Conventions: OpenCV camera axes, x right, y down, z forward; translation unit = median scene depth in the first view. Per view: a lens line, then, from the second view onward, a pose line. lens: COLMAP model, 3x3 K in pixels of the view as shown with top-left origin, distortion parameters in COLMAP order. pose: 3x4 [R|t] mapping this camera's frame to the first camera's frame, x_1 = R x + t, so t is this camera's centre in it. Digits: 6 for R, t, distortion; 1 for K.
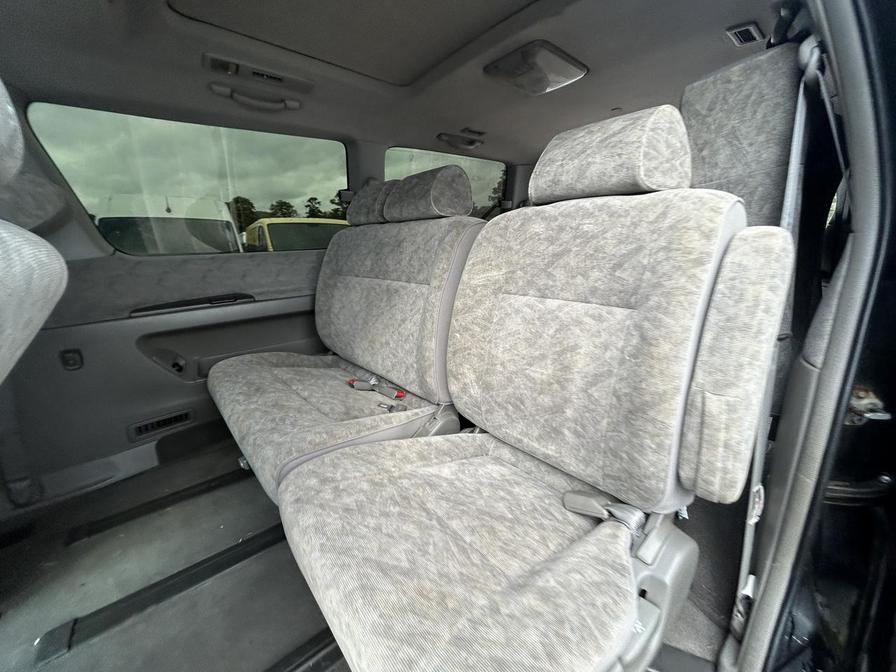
lens RADIAL K [[364.9, 0, 447.8], [0, 364.9, 331.2], [0, 0, 1]] dist [-0.000217, -0.000177]
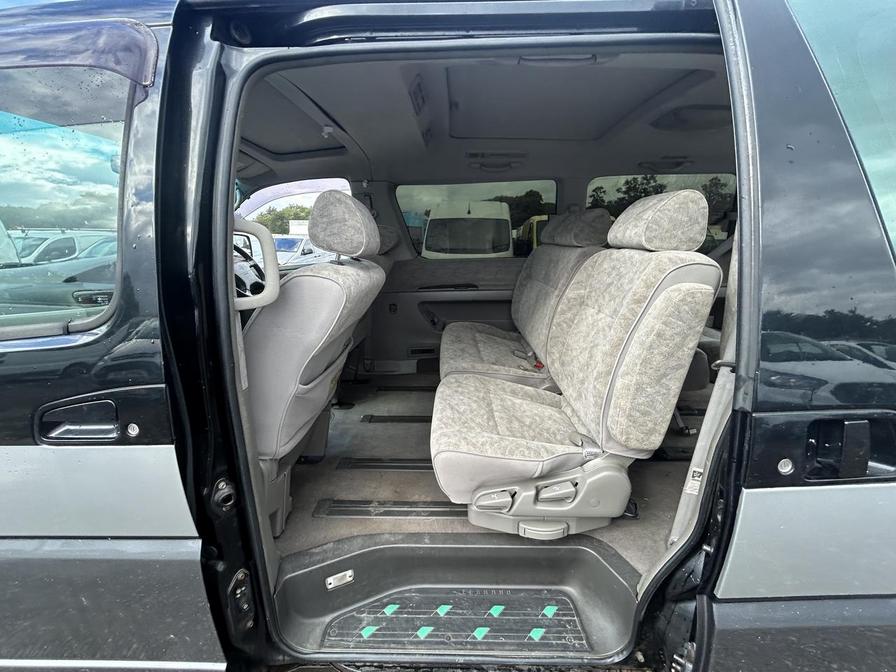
lens RADIAL K [[364.9, 0, 447.8], [0, 364.9, 331.2], [0, 0, 1]] dist [-0.000217, -0.000177]
pose [[0.758747, 0.182769, -0.625219, 0.440811], [-0.166519, 0.982360, 0.085088, -0.021159], [0.629742, 0.039551, 0.775797, -0.336197]]
